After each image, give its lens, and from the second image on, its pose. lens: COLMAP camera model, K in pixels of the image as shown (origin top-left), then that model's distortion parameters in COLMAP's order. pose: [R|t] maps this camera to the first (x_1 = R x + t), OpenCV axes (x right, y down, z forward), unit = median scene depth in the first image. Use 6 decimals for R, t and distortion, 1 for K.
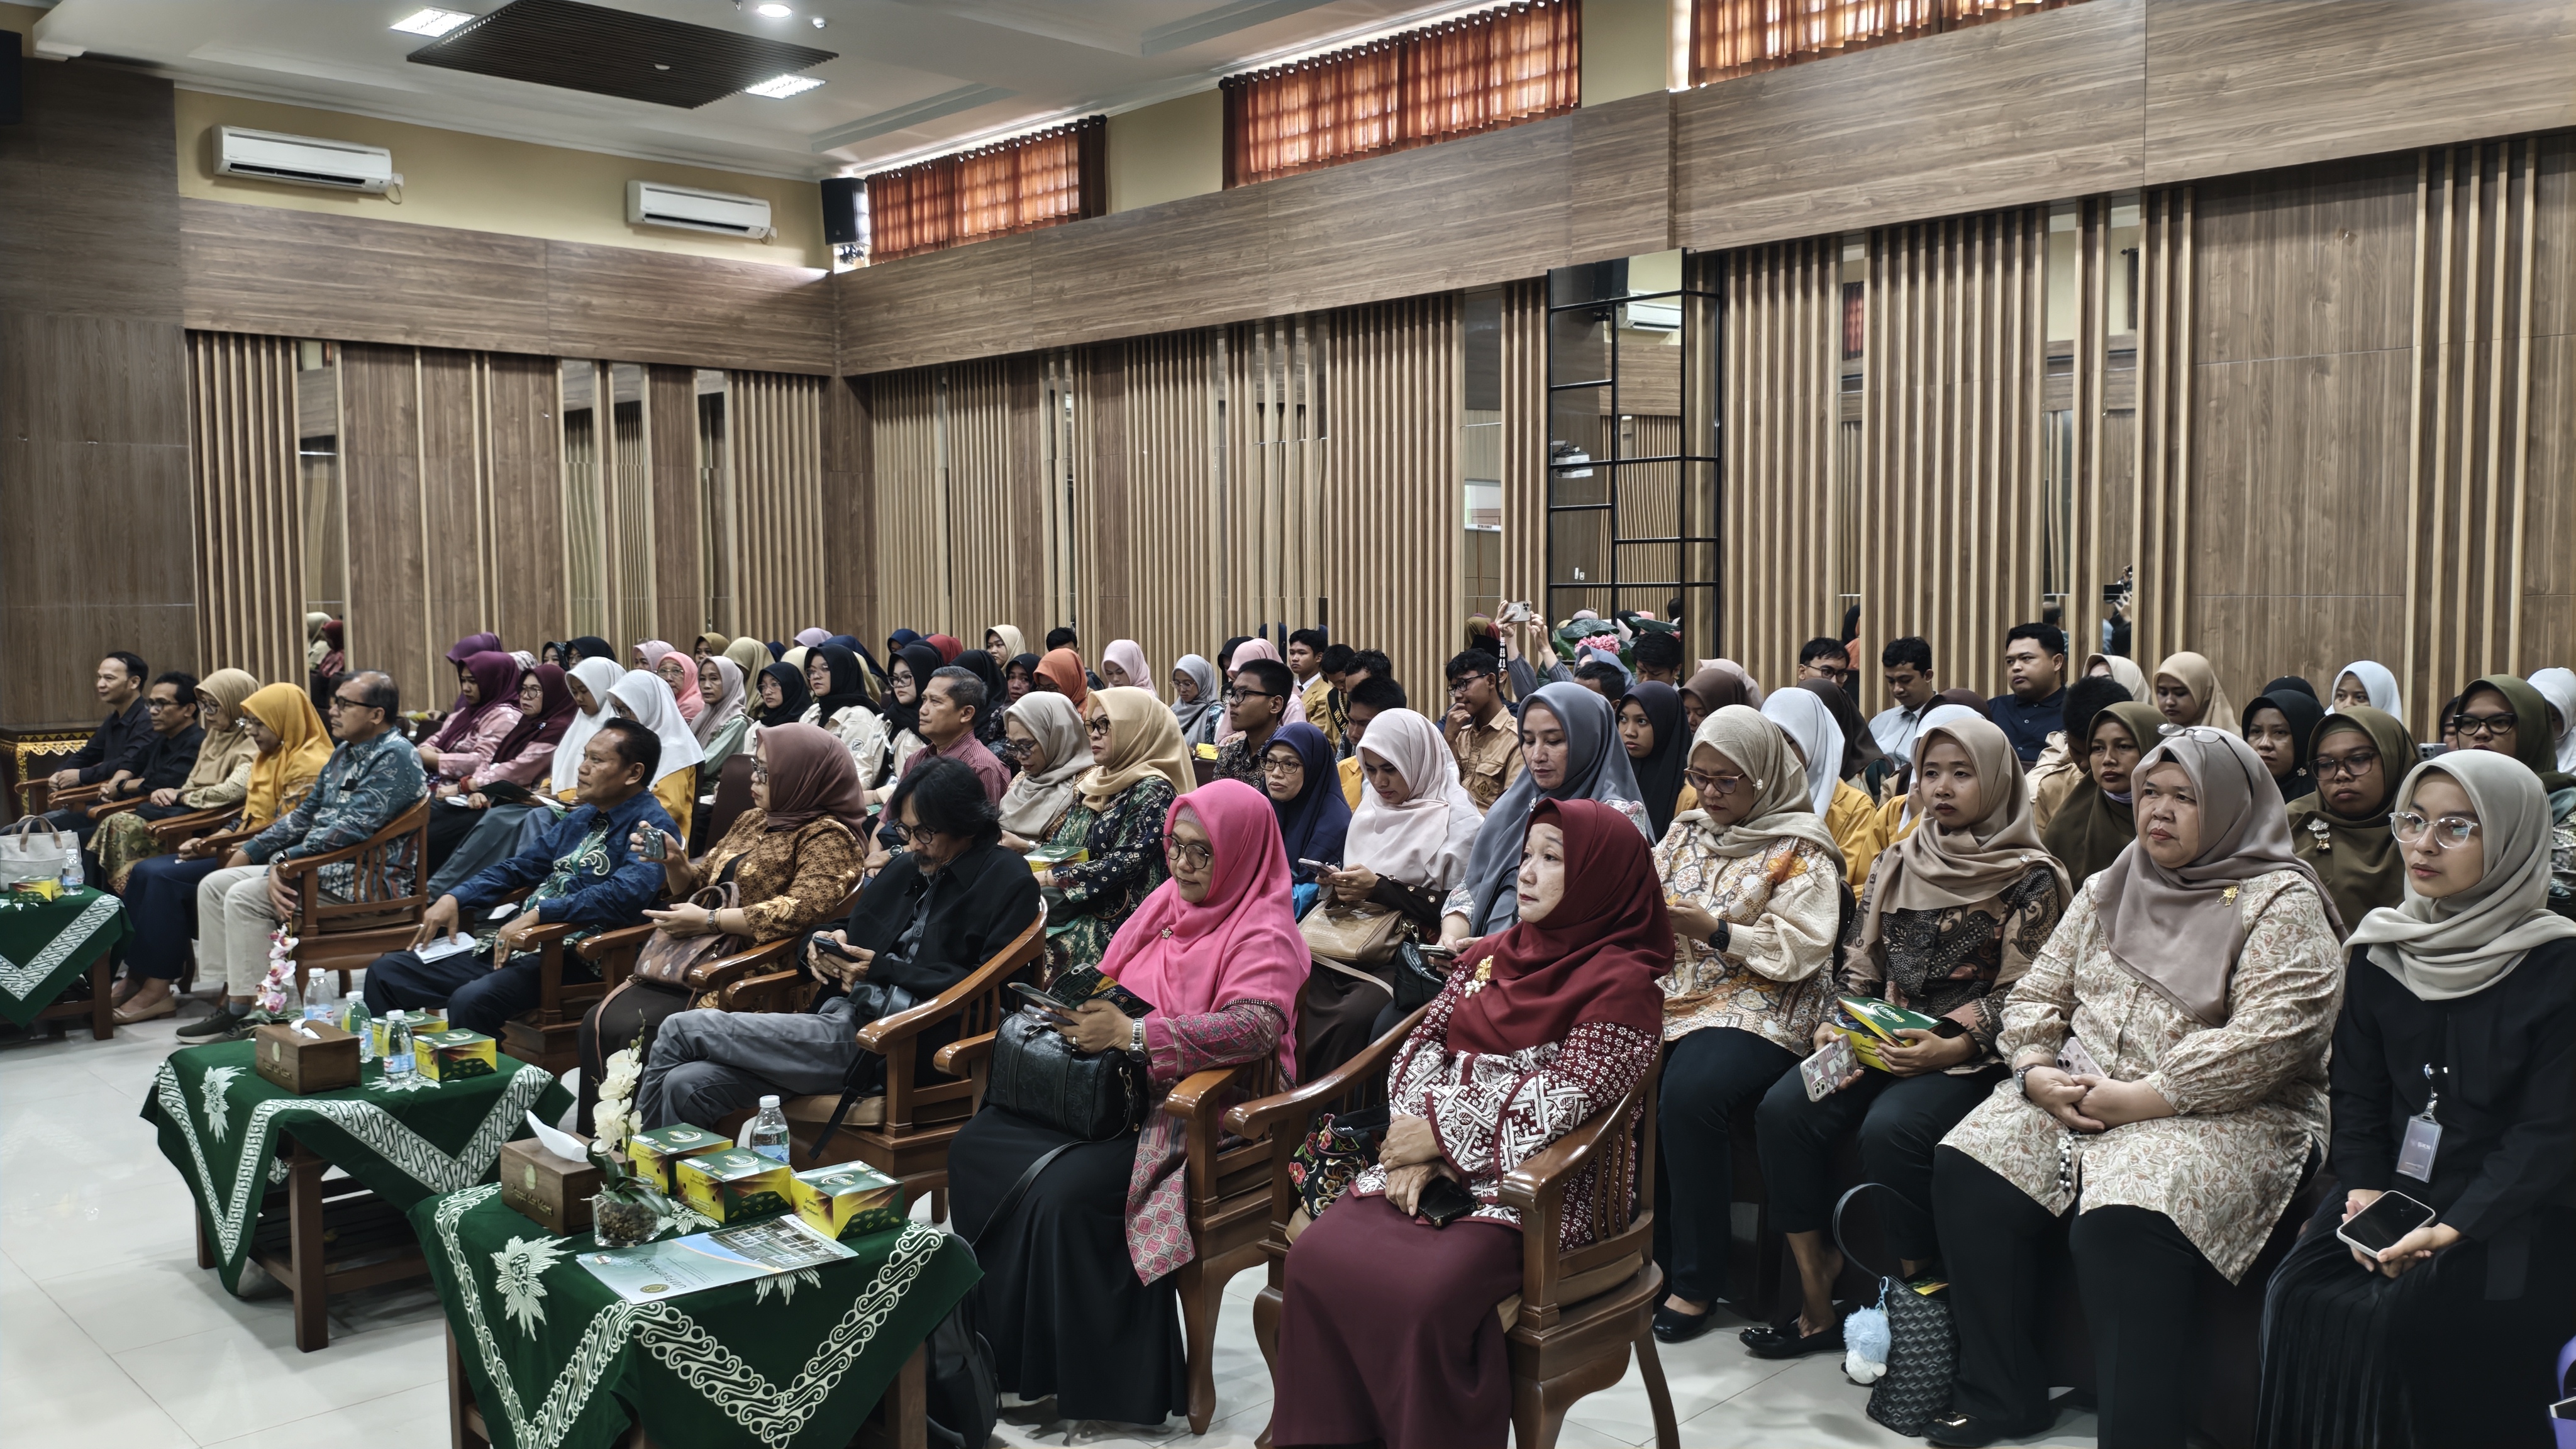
lens RADIAL K [[2040.6, 0, 1288.9], [0, 2040.6, 737.9], [0, 0, 1]] dist [0.013154, -0.041793]
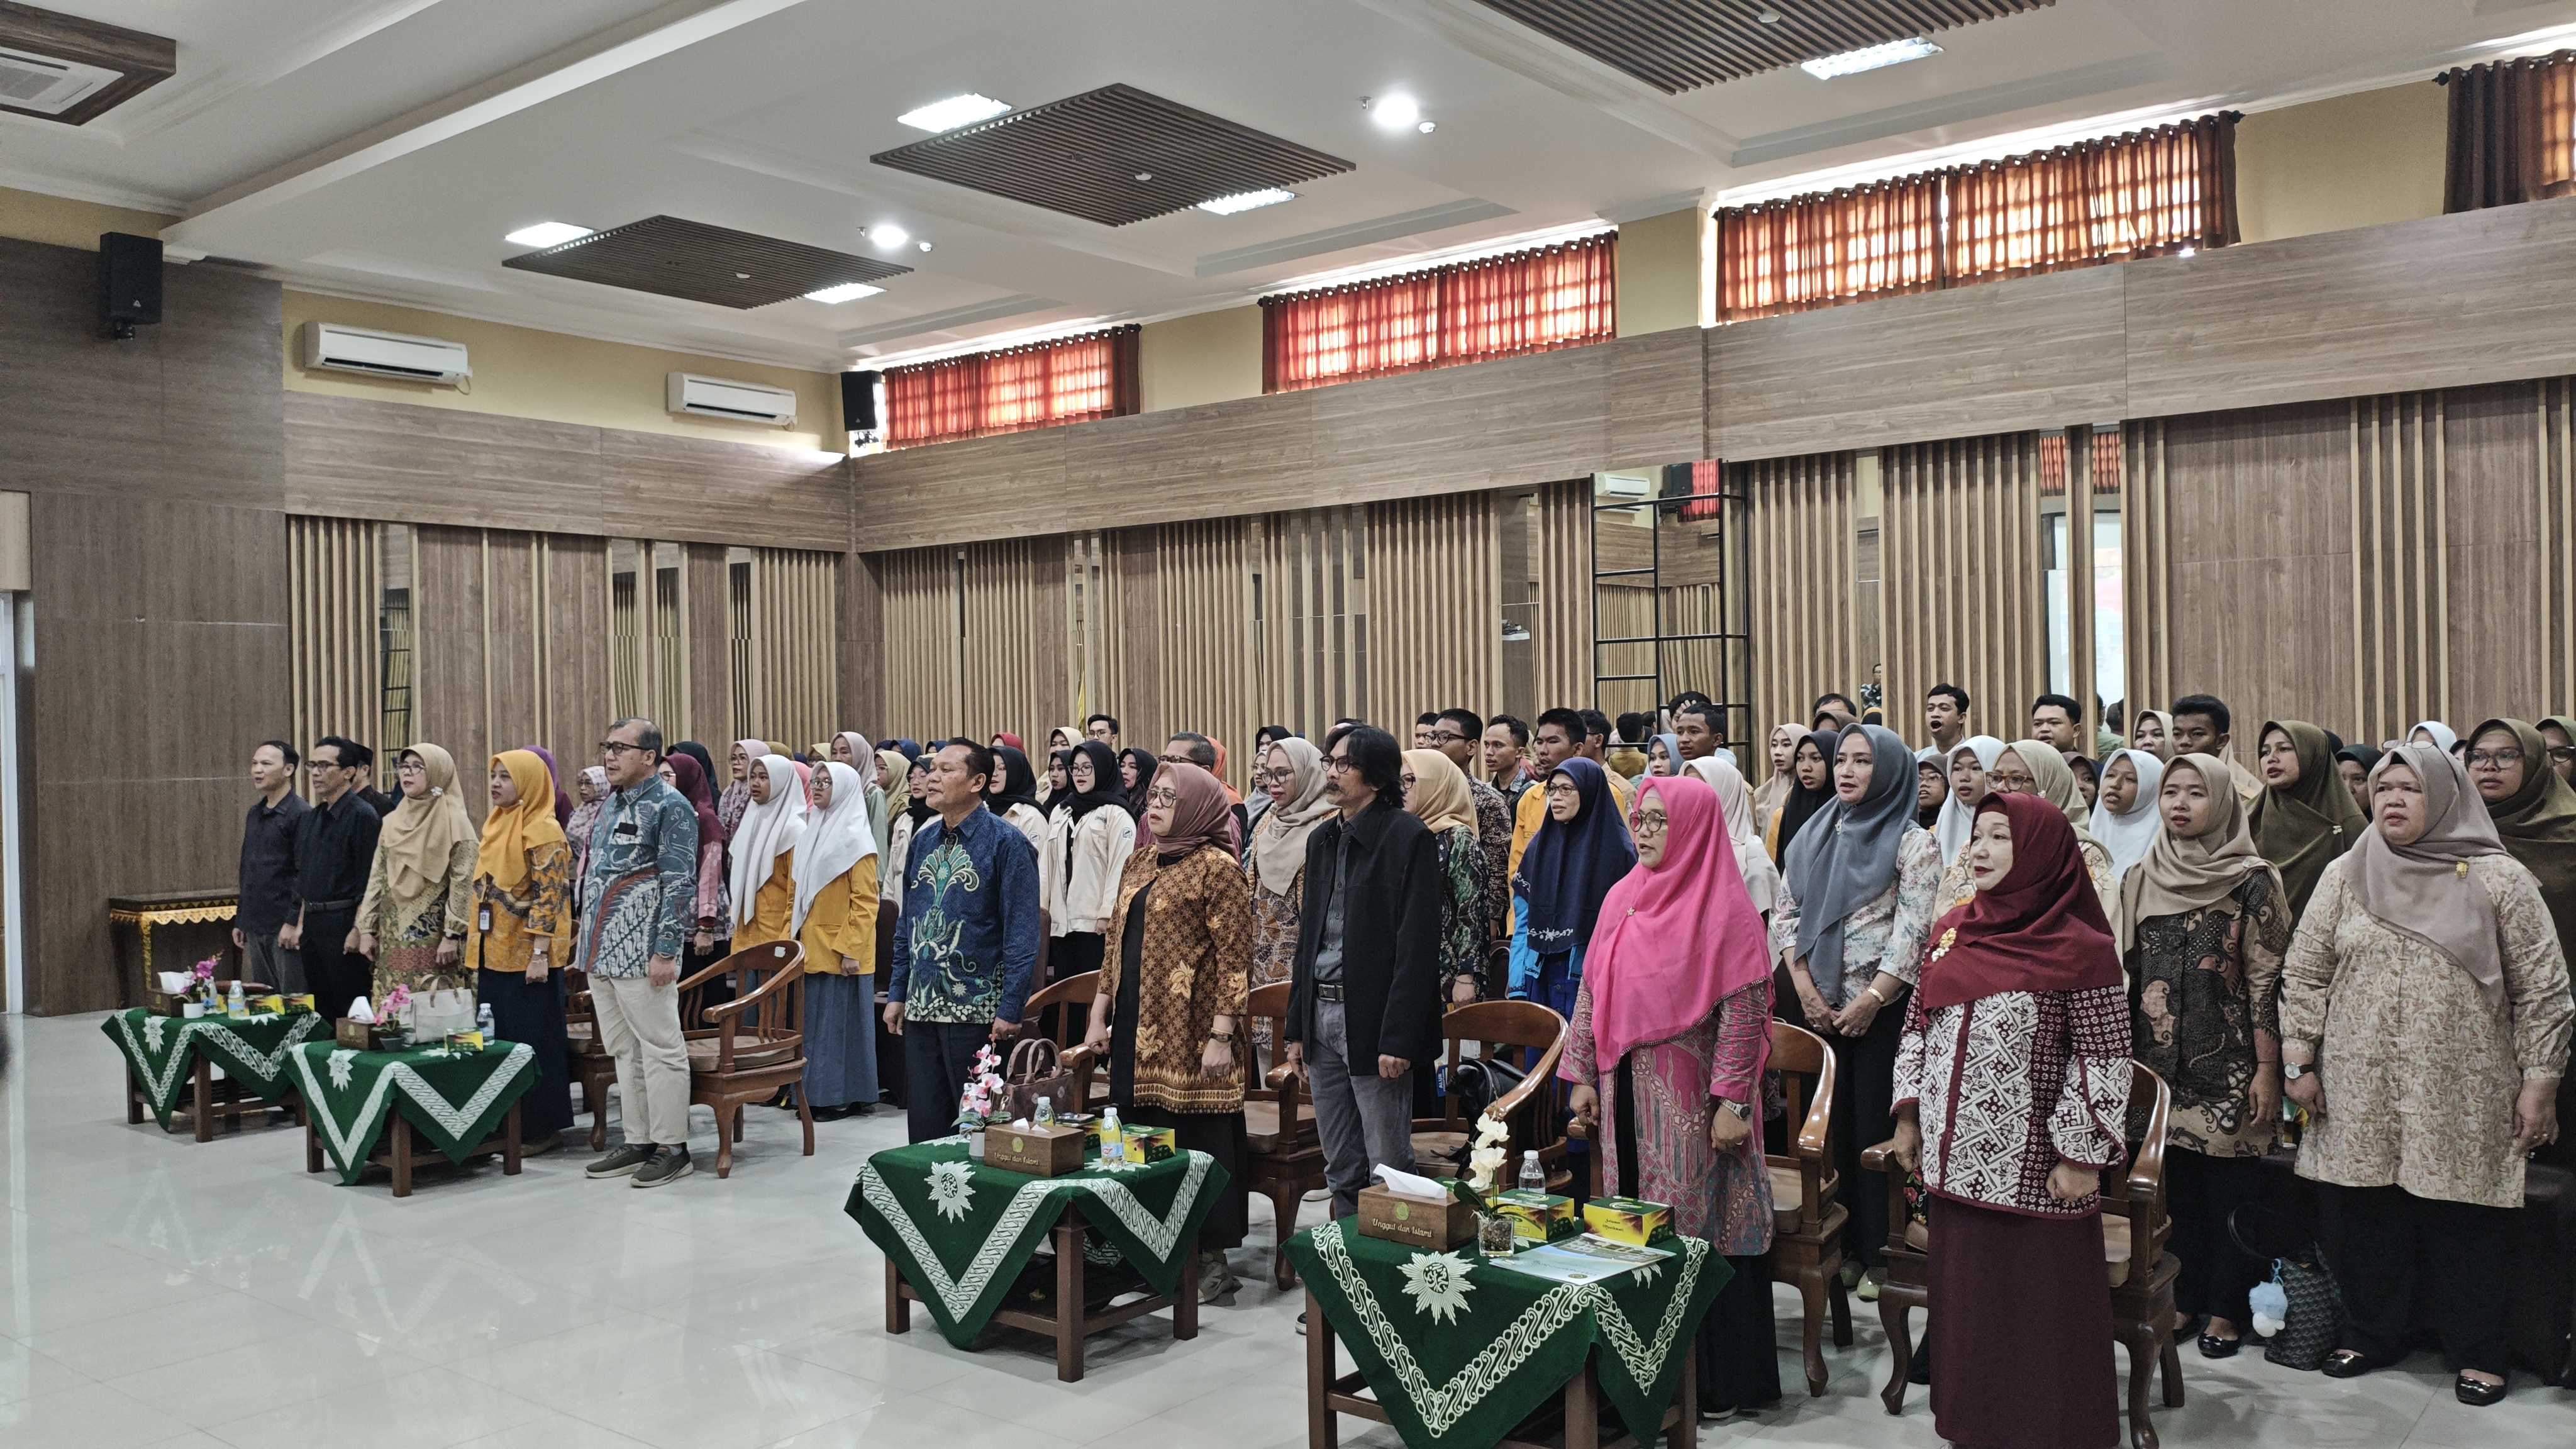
lens RADIAL K [[2040.6, 0, 1295.4], [0, 2040.6, 721.3], [0, 0, 1]] dist [0.013154, -0.041793]
pose [[0.992643, -0.008839, 0.120755, -0.175031], [0.018449, 0.996728, -0.078698, -0.001816], [-0.119664, 0.080347, 0.989558, -0.107552]]
